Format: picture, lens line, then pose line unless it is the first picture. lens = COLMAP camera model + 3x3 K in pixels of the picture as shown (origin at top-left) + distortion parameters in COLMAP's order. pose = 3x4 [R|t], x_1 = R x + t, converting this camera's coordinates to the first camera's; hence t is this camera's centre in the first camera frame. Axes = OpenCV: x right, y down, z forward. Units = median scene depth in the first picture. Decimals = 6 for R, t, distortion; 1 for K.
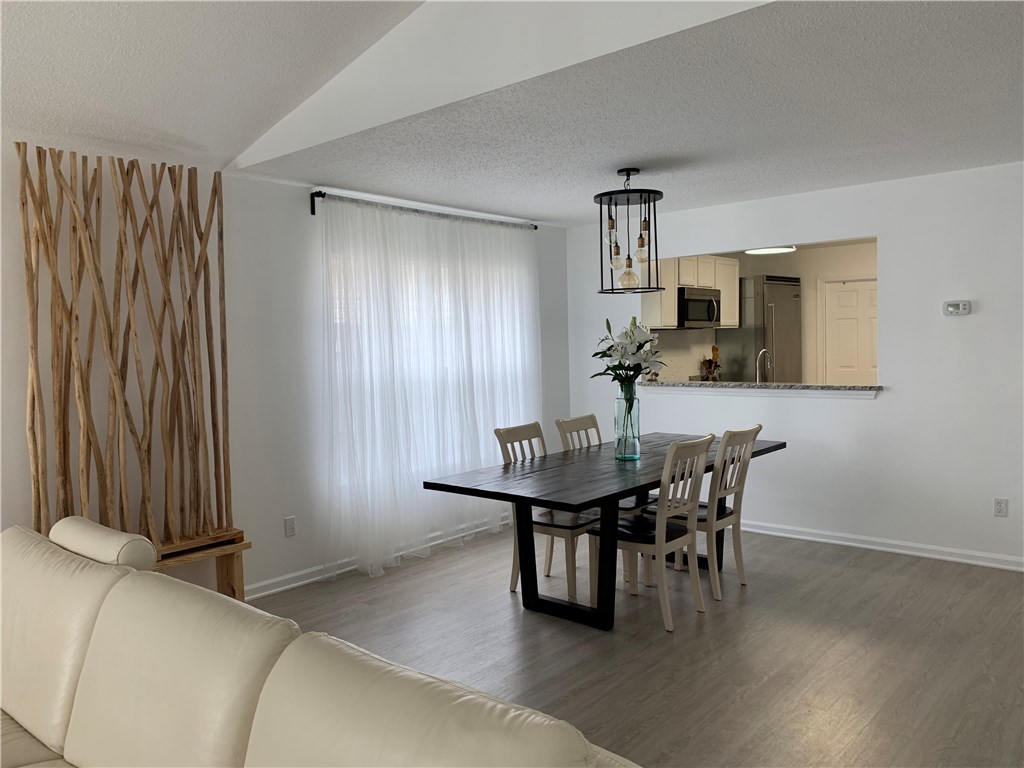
lens RADIAL K [[781.3, 0, 502.2], [0, 781.3, 387.2], [0, 0, 1]] dist [0.053875, -0.048914]
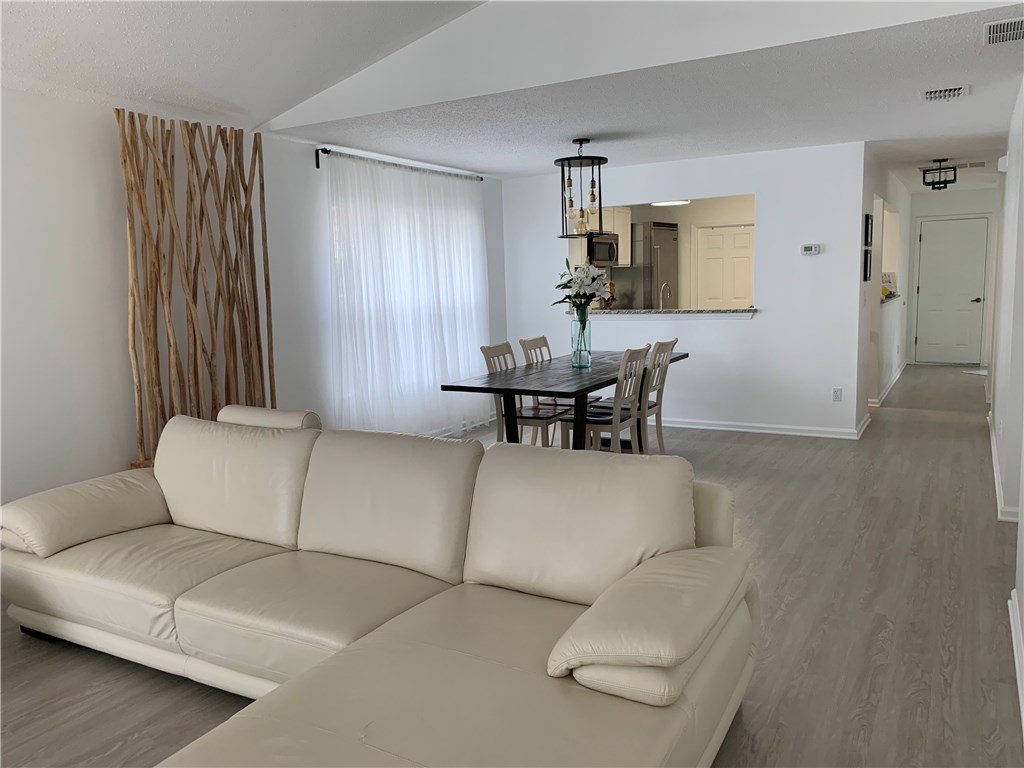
lens RADIAL K [[781.3, 0, 519.0], [0, 781.3, 384.9], [0, 0, 1]] dist [0.053875, -0.048914]
pose [[0.978804, -0.031690, 0.202330, -0.203253], [0.016983, 0.997112, 0.074017, 0.023198], [-0.204092, -0.069012, 0.976516, -0.244232]]
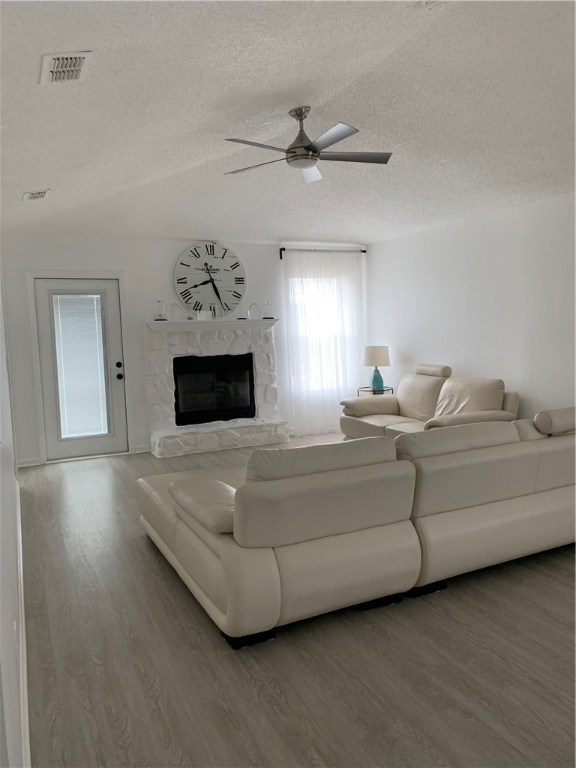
lens RADIAL K [[586.0, 0, 290.2], [0, 586.0, 381.1], [0, 0, 1]] dist [0.053875, -0.048914]
pose [[-0.399779, 0.110383, -0.909941, 1.779566], [-0.006871, 0.992334, 0.123397, -0.100573], [0.916586, 0.055584, -0.395955, 1.864961]]
